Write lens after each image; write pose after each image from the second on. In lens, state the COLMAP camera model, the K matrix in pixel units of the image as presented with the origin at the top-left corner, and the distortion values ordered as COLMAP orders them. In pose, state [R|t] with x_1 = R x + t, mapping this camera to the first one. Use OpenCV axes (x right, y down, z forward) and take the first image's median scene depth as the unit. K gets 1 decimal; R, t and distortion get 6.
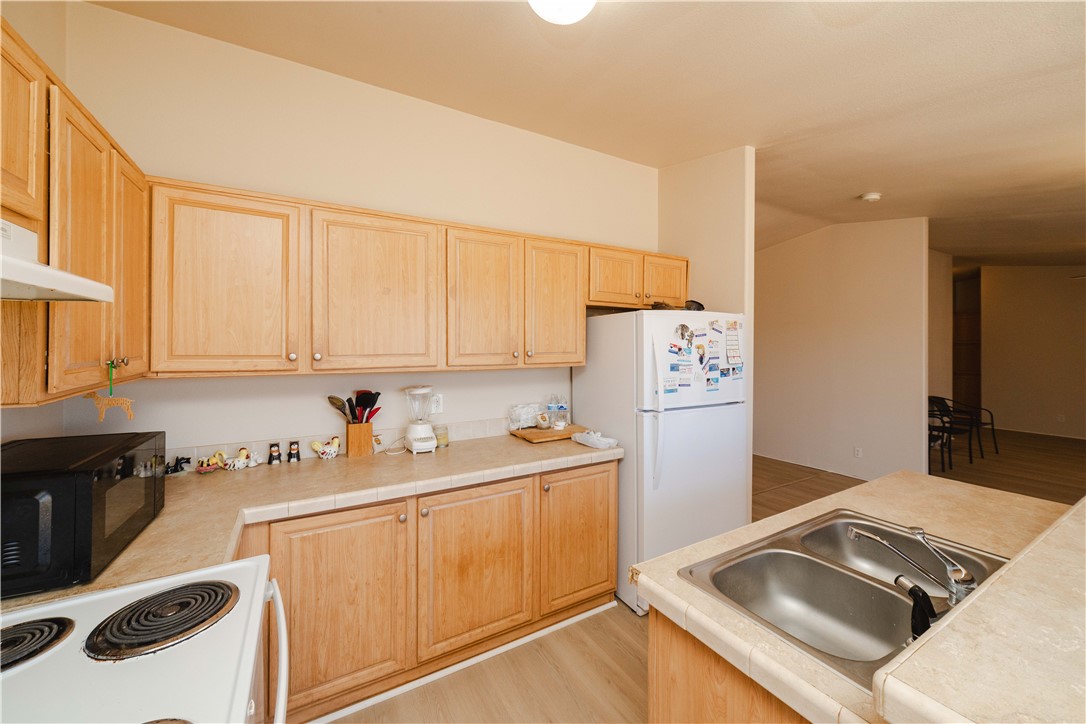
lens RADIAL K [[415.8, 0, 539.4], [0, 415.8, 349.3], [0, 0, 1]] dist [-0.002088, -0.000047]
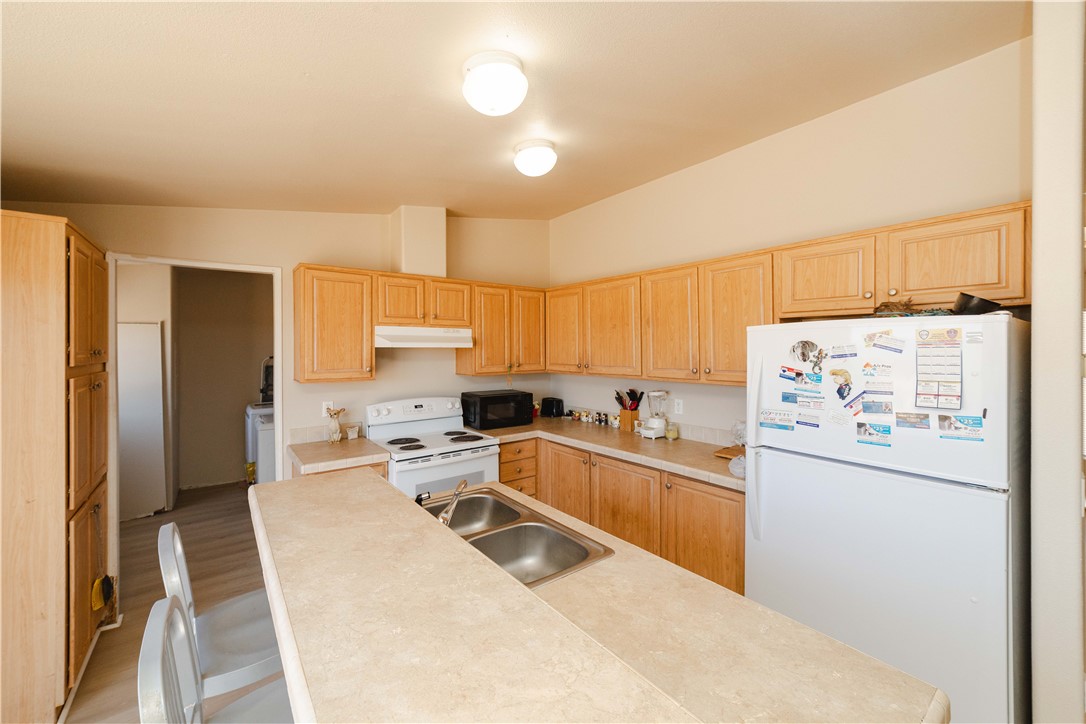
lens RADIAL K [[416.5, 0, 543.0], [0, 416.5, 362.0], [0, 0, 1]] dist [-0.002063, 0.000032]
pose [[0.139742, 0.026653, -0.989829, 1.008284], [-0.012923, 0.999602, 0.025092, -0.034984], [0.990104, 0.009285, 0.140031, 0.438528]]
